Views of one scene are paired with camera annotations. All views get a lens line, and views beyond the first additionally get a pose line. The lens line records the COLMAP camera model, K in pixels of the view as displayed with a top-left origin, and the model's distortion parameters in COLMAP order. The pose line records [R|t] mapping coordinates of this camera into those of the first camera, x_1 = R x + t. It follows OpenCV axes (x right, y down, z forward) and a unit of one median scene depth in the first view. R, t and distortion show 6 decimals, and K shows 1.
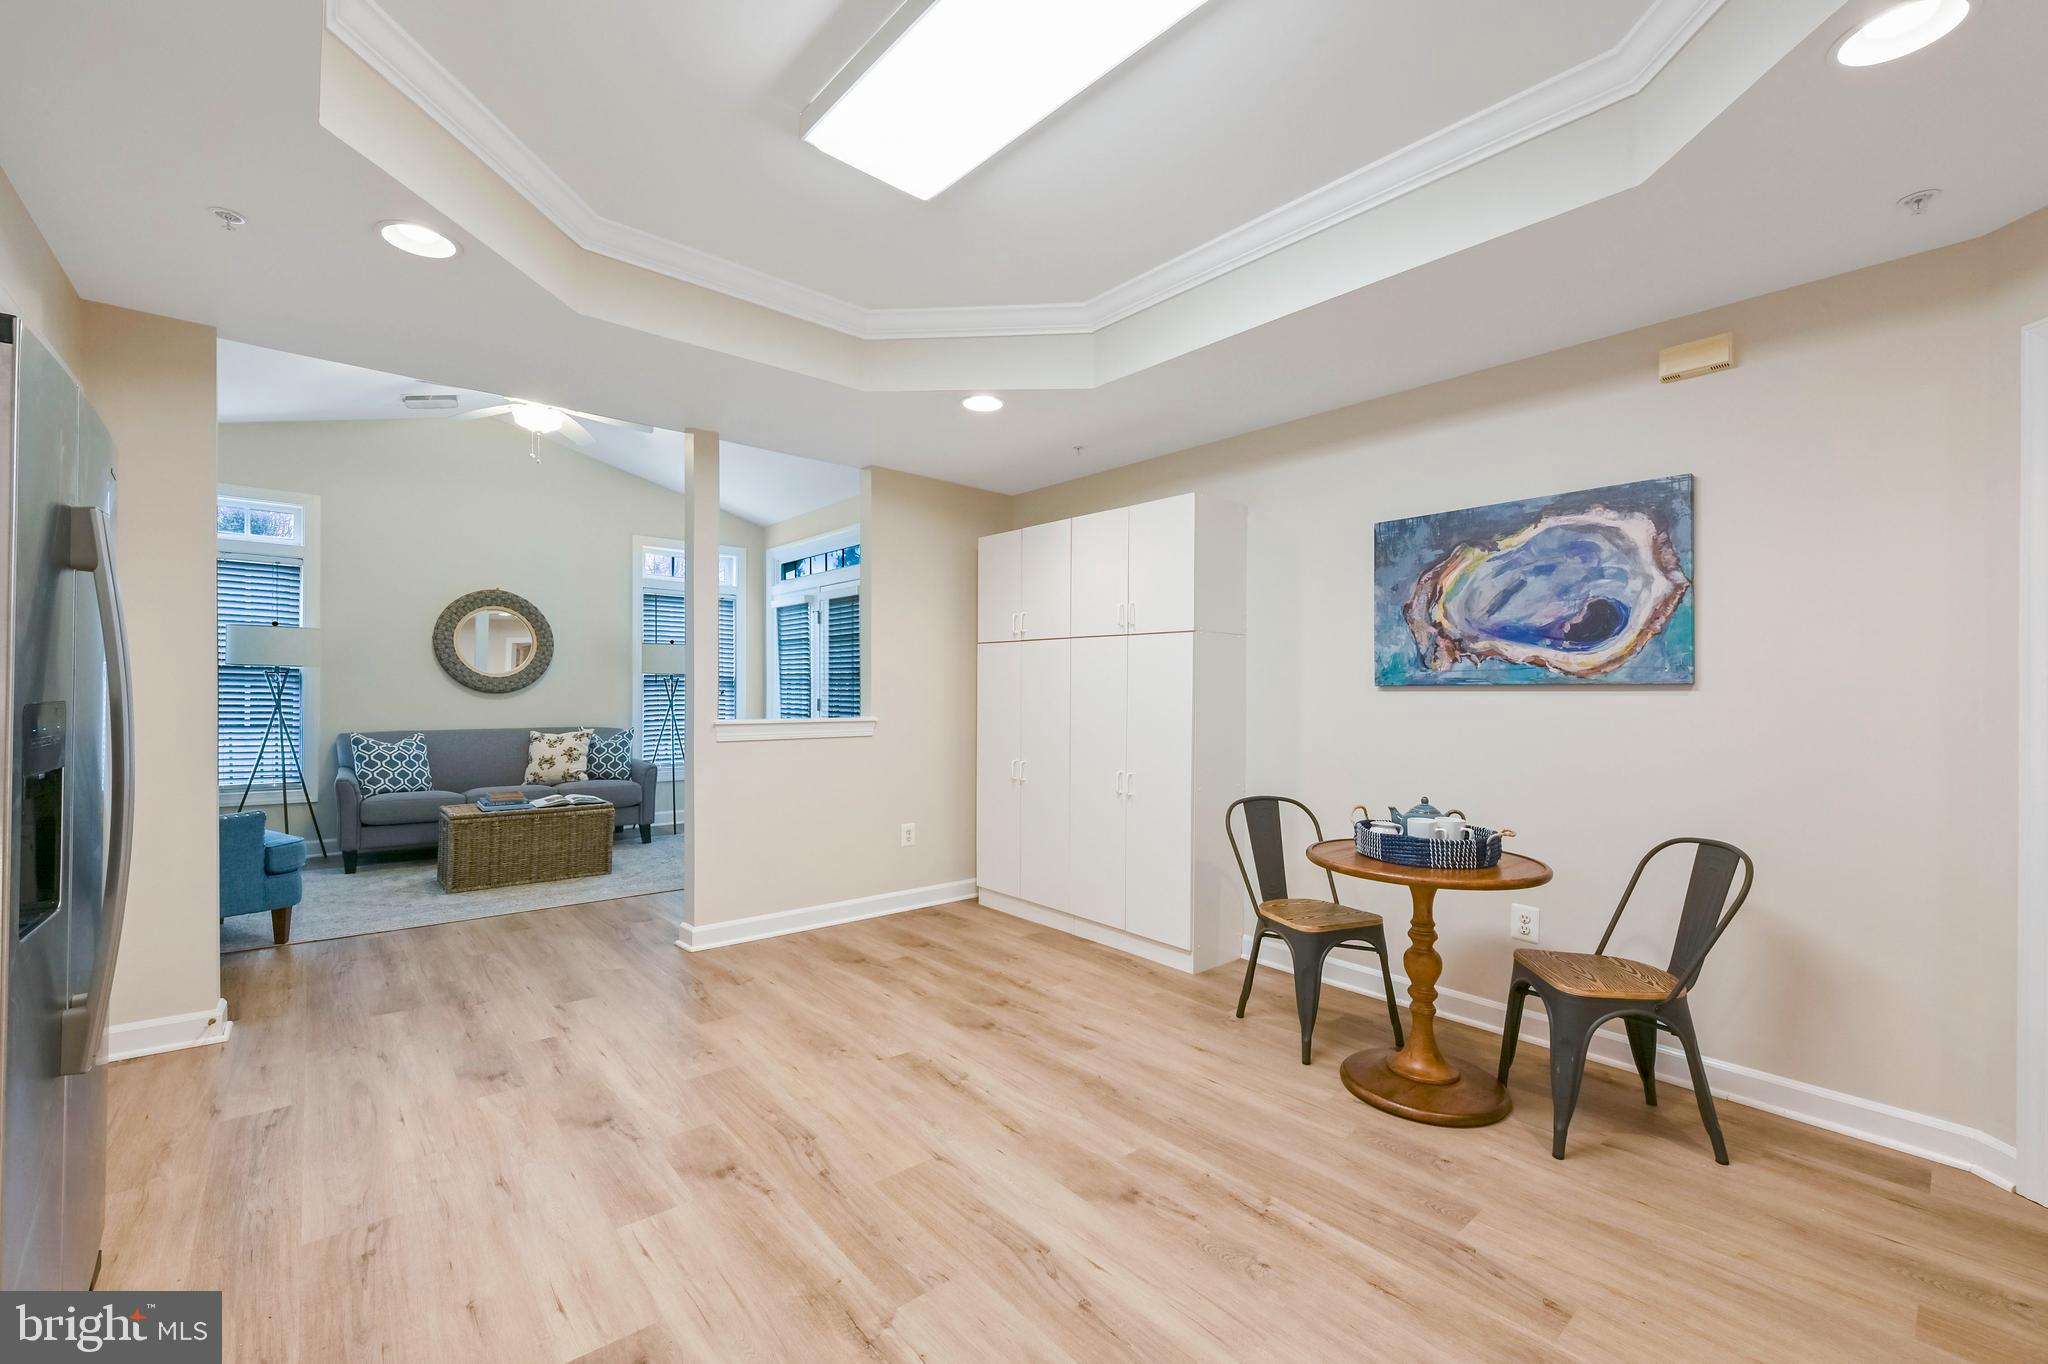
lens RADIAL K [[833.8, 0, 1030.0], [0, 833.8, 684.0], [0, 0, 1]] dist [-0.003515, -0.000416]
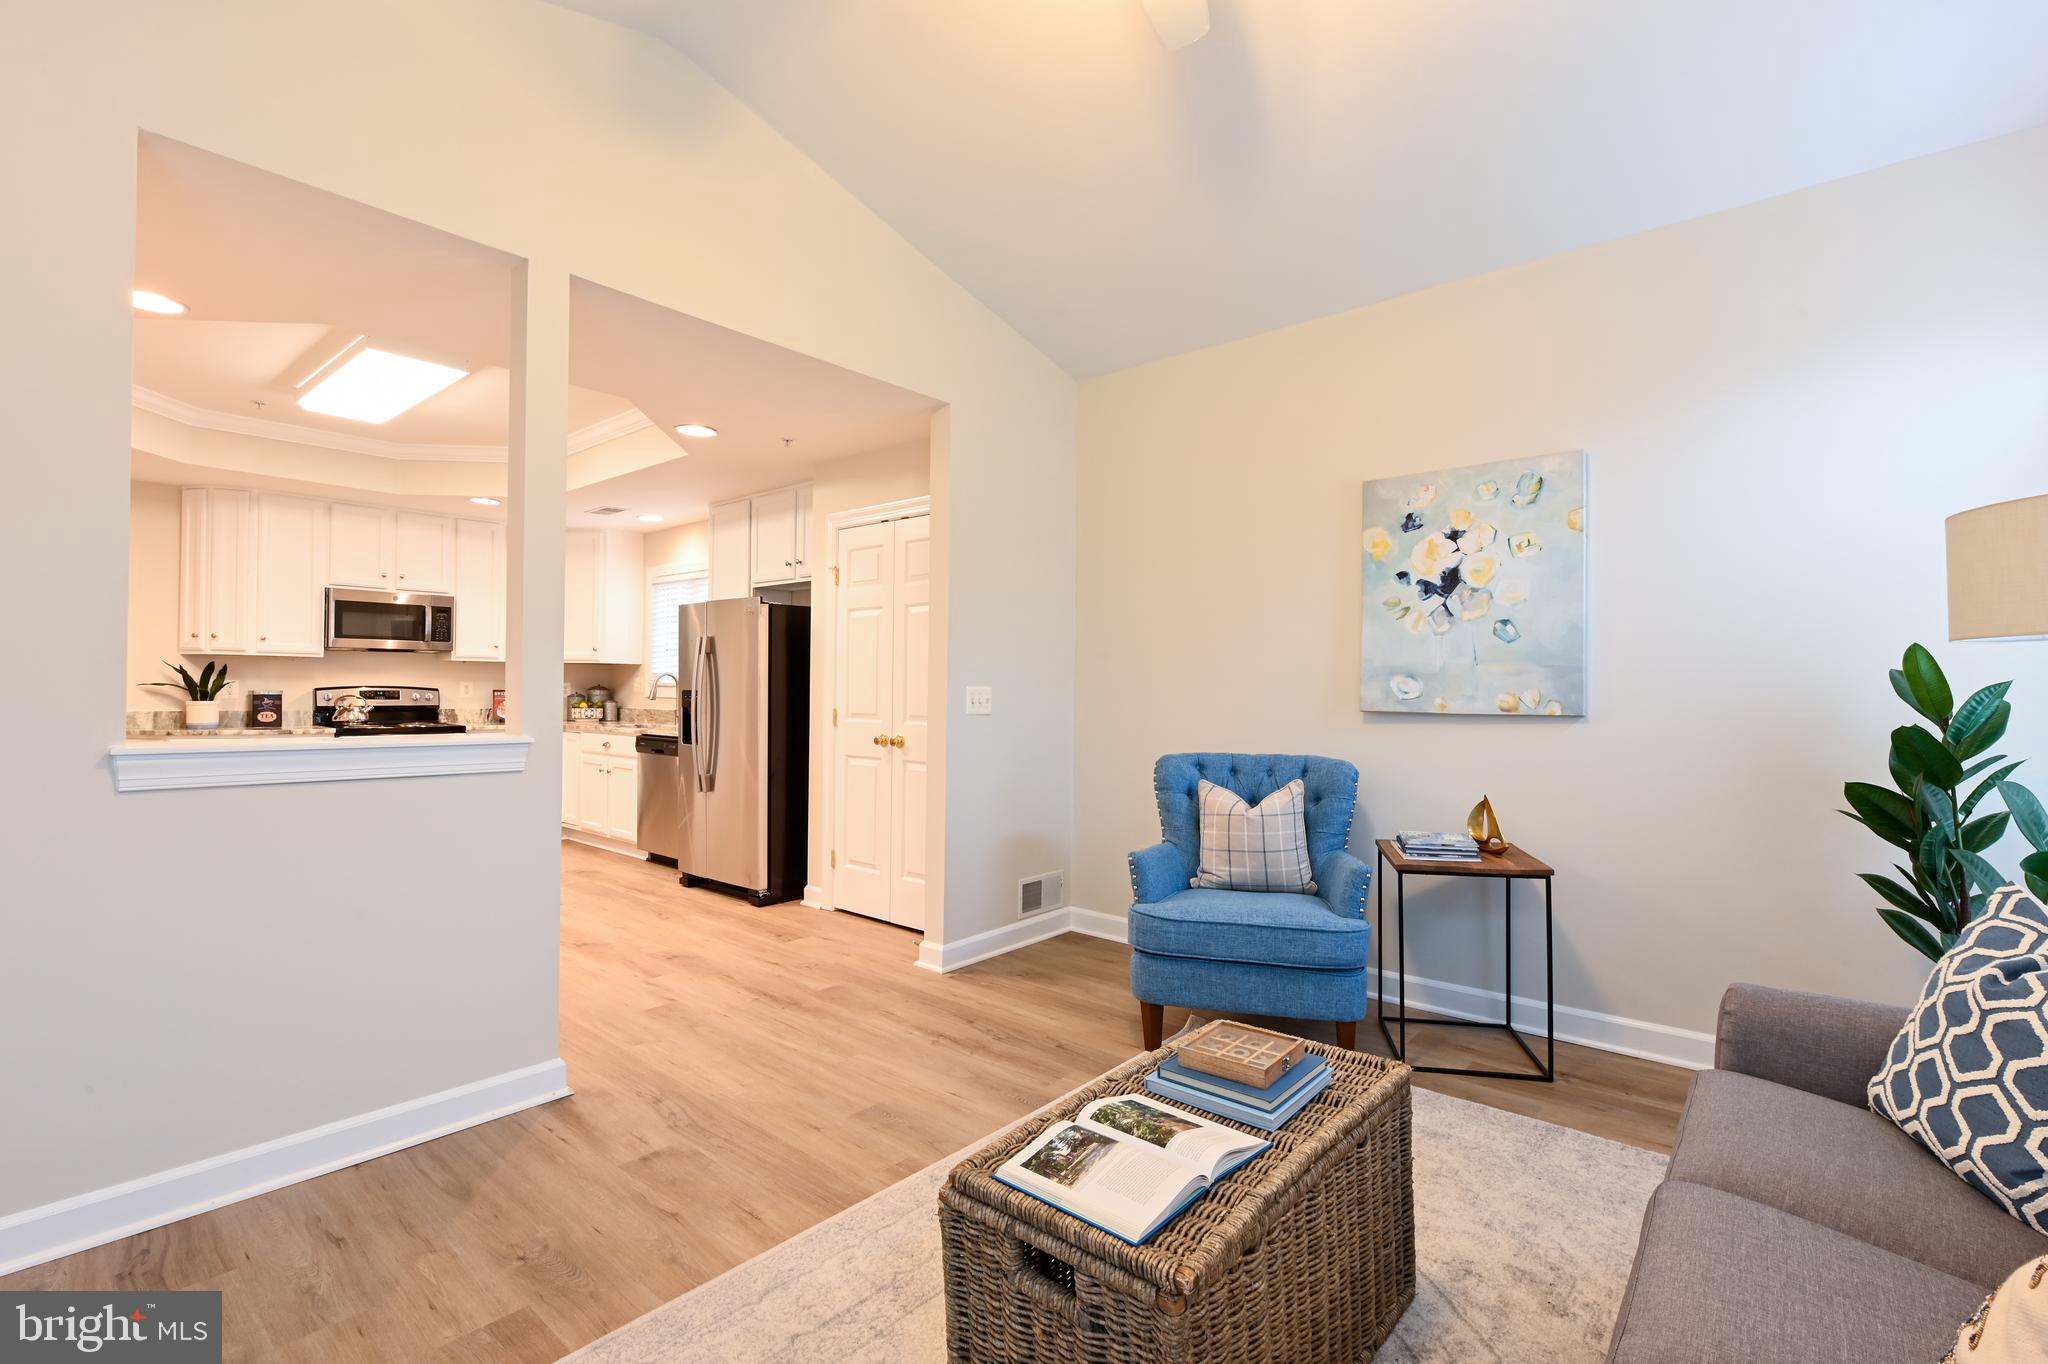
lens RADIAL K [[895.6, 0, 1014.5], [0, 895.6, 684.8], [0, 0, 1]] dist [-0.009737, -0.001017]
pose [[-0.989322, -0.019119, -0.144487, -0.617729], [-0.017548, 0.999772, -0.012136, 0.008300], [0.144686, -0.009470, -0.989432, 1.622281]]
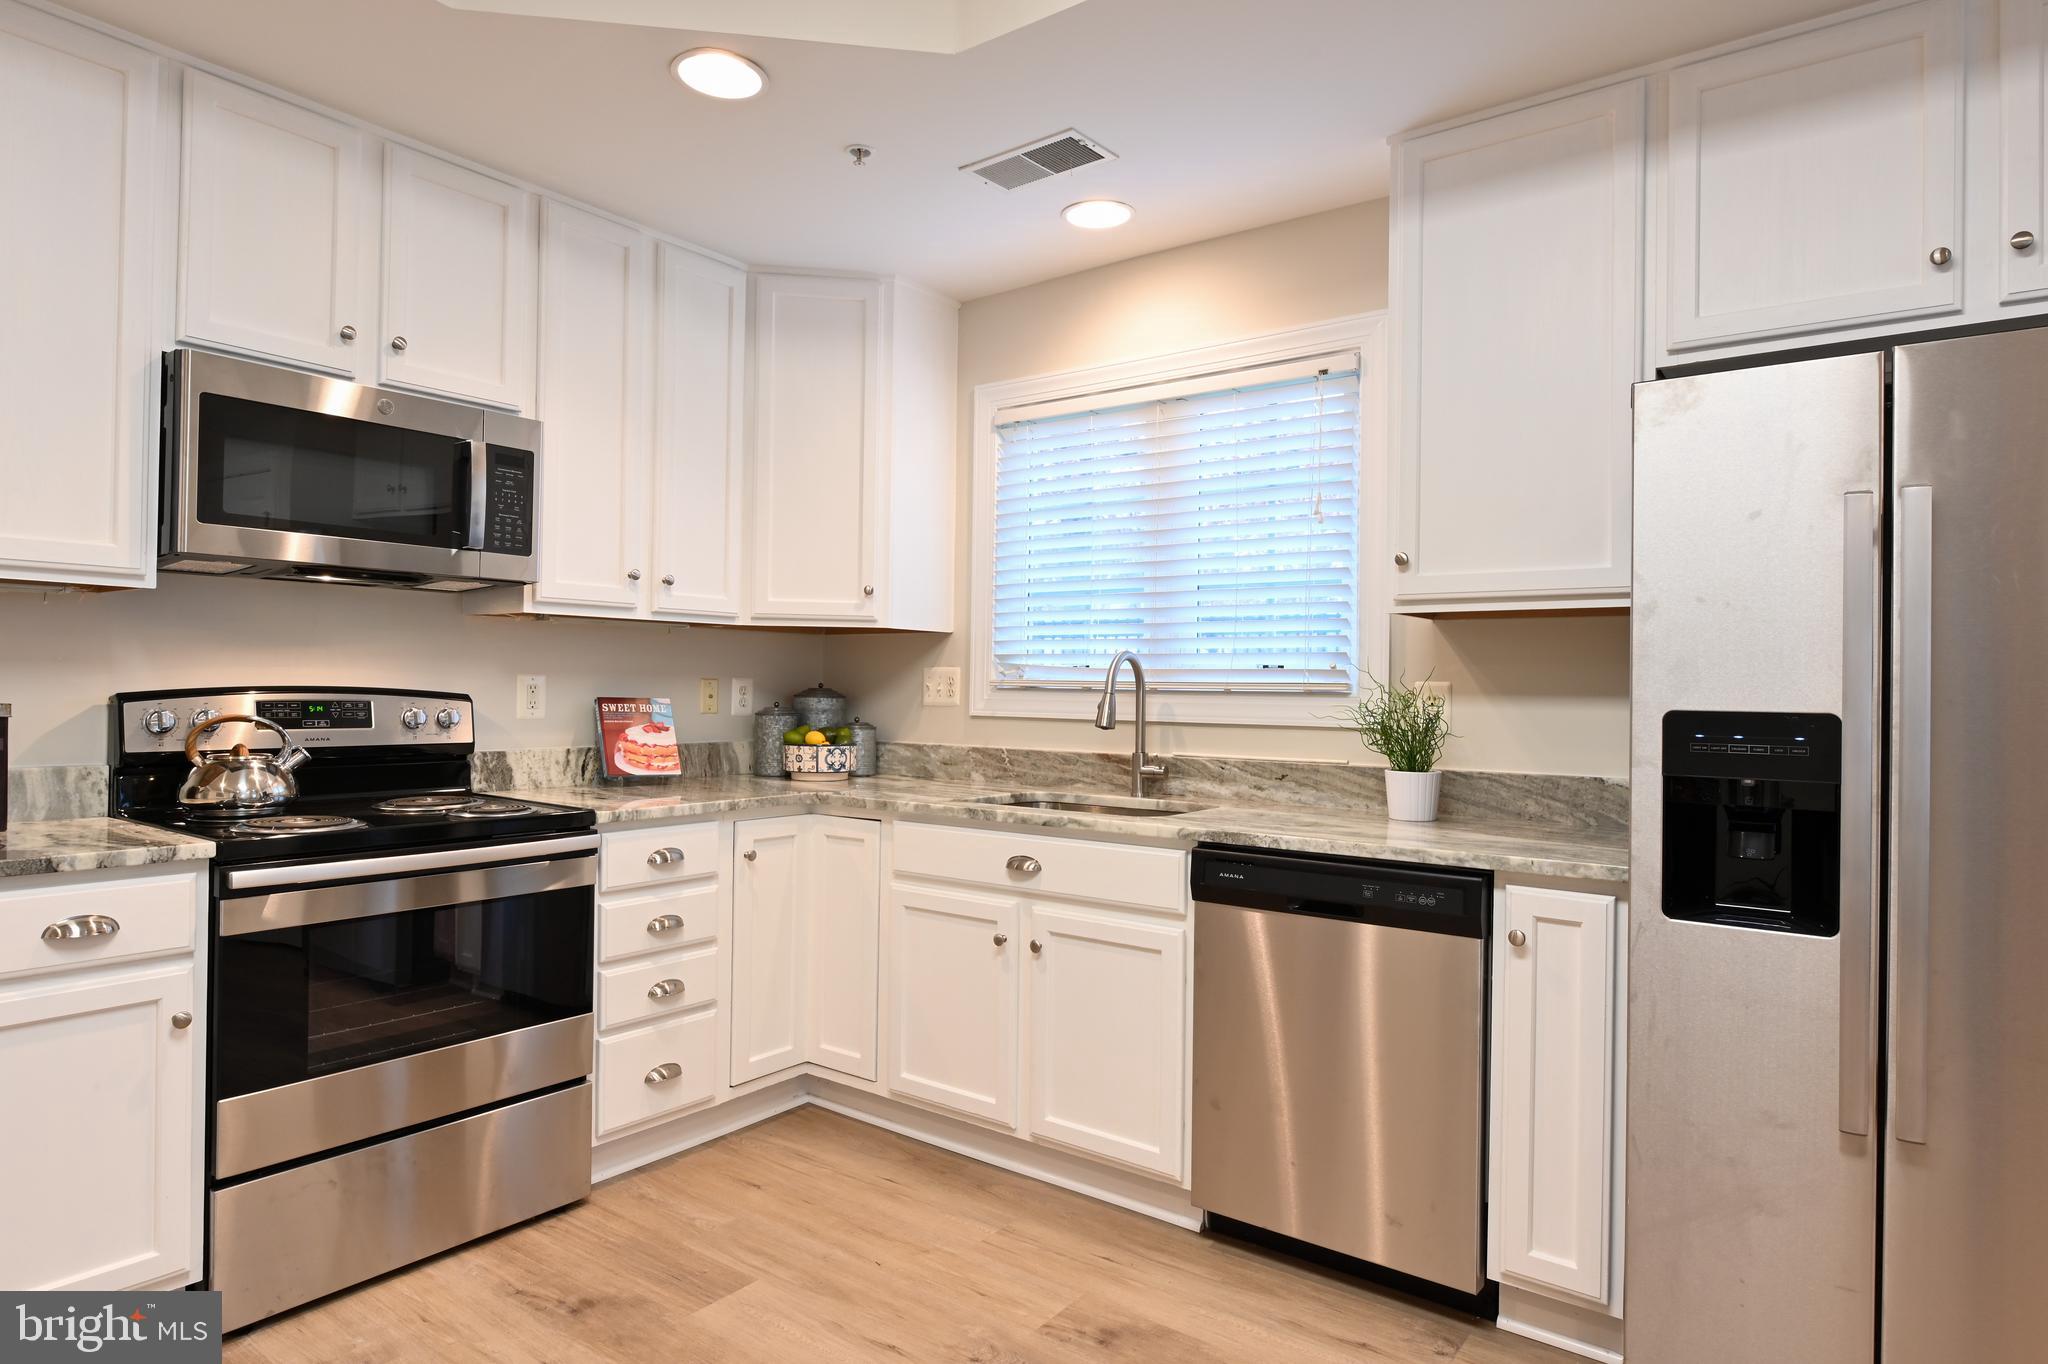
lens RADIAL K [[1153.4, 0, 1029.3], [0, 1153.4, 680.8], [0, 0, 1]] dist [-0.003839, 0.000825]
pose [[-0.978676, -0.023564, -0.204056, -0.007057], [-0.020741, 0.999657, -0.015960, 0.009602], [0.204362, -0.011388, -0.978829, 0.643618]]
